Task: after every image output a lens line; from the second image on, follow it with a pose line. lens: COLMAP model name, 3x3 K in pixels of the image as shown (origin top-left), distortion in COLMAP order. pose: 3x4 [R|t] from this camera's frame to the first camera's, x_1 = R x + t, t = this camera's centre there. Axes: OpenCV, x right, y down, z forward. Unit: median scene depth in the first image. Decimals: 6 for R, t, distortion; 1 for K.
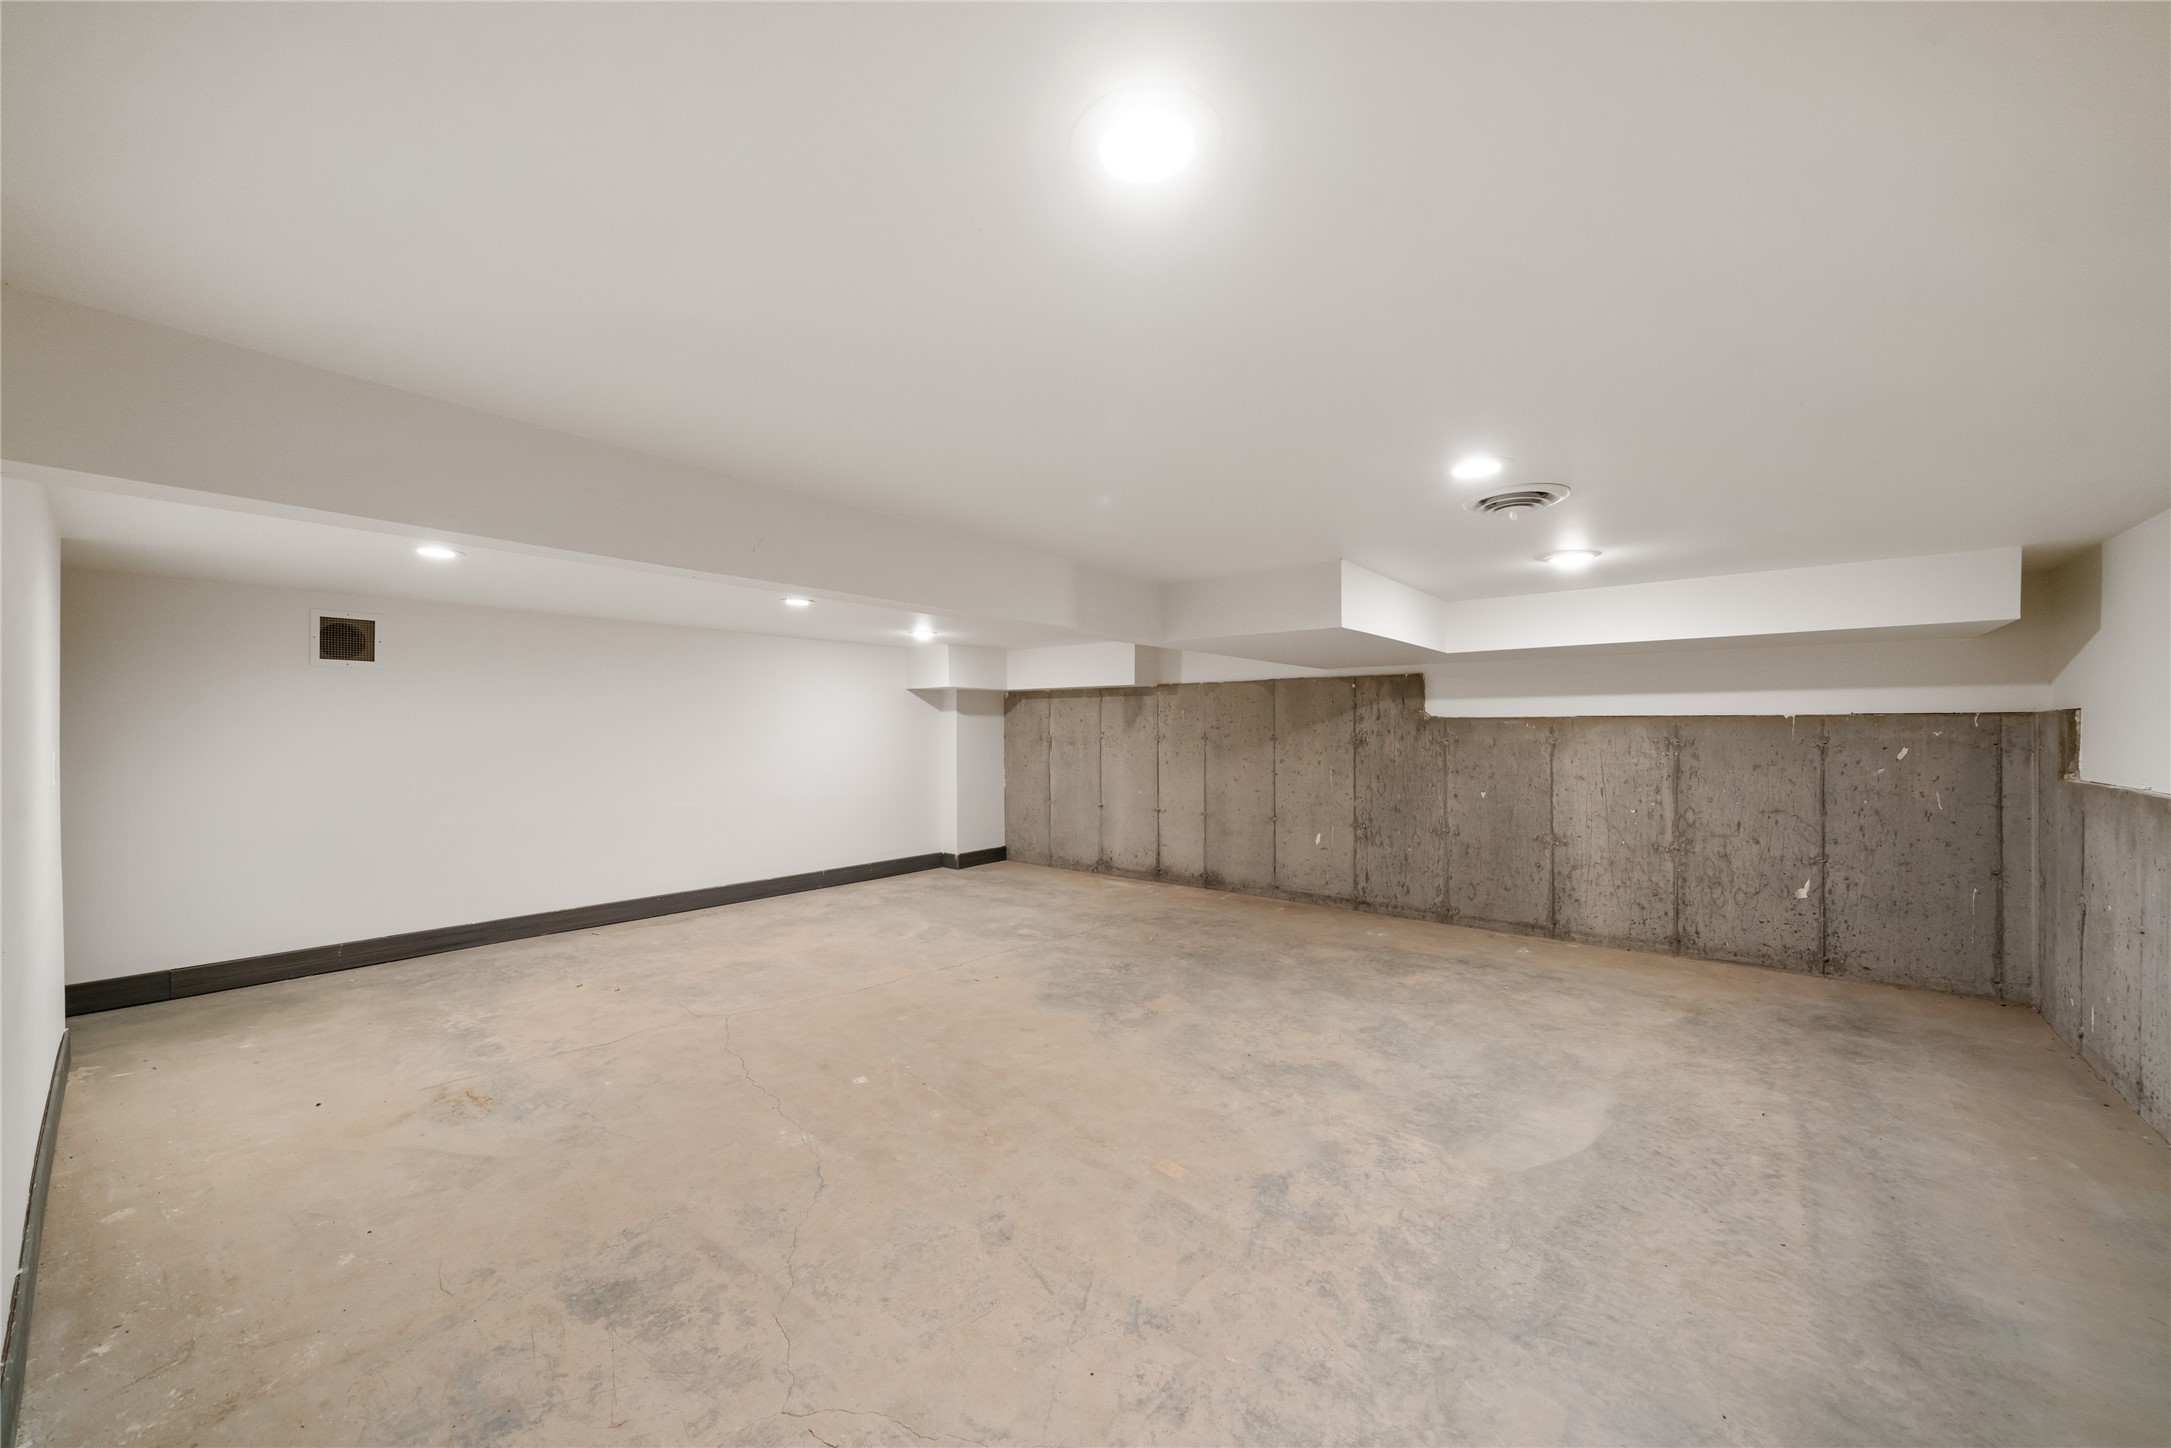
lens RADIAL K [[779.9, 0, 1079.2], [0, 779.9, 723.7], [0, 0, 1]] dist [0.000053, 0.000211]
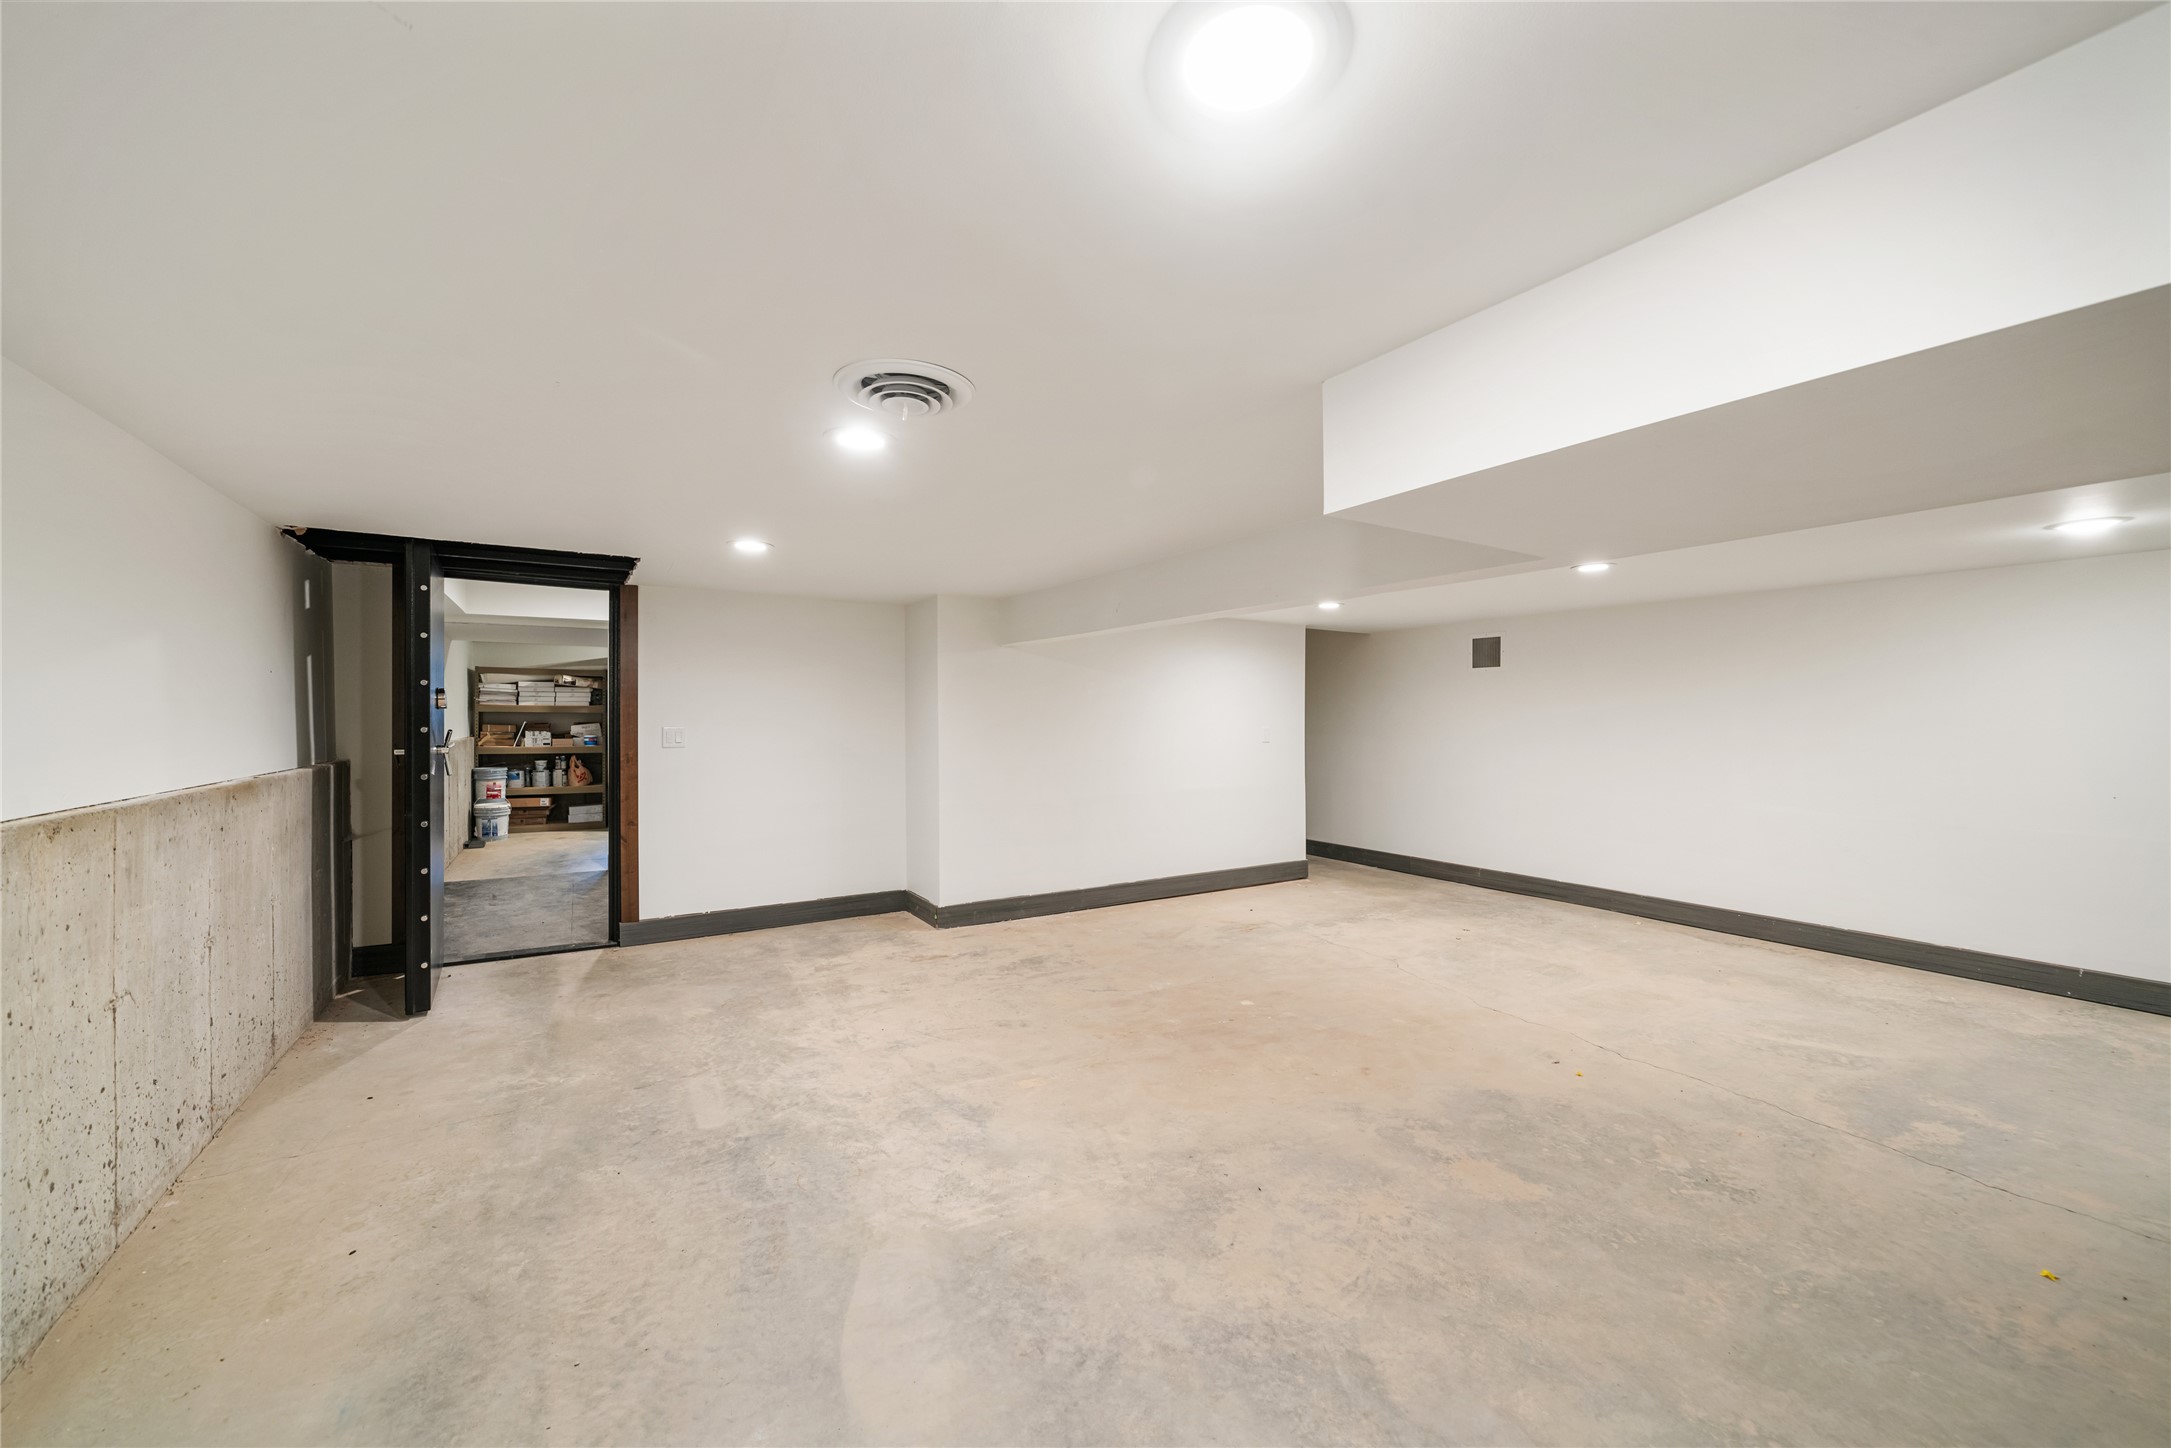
lens RADIAL K [[779.9, 0, 1079.2], [0, 779.9, 723.7], [0, 0, 1]] dist [0.000053, 0.000211]
pose [[-0.283885, 0.007077, -0.958832, 1.169003], [0.007282, 0.999960, 0.005225, 0.011940], [0.958831, -0.005499, -0.283925, 1.327756]]
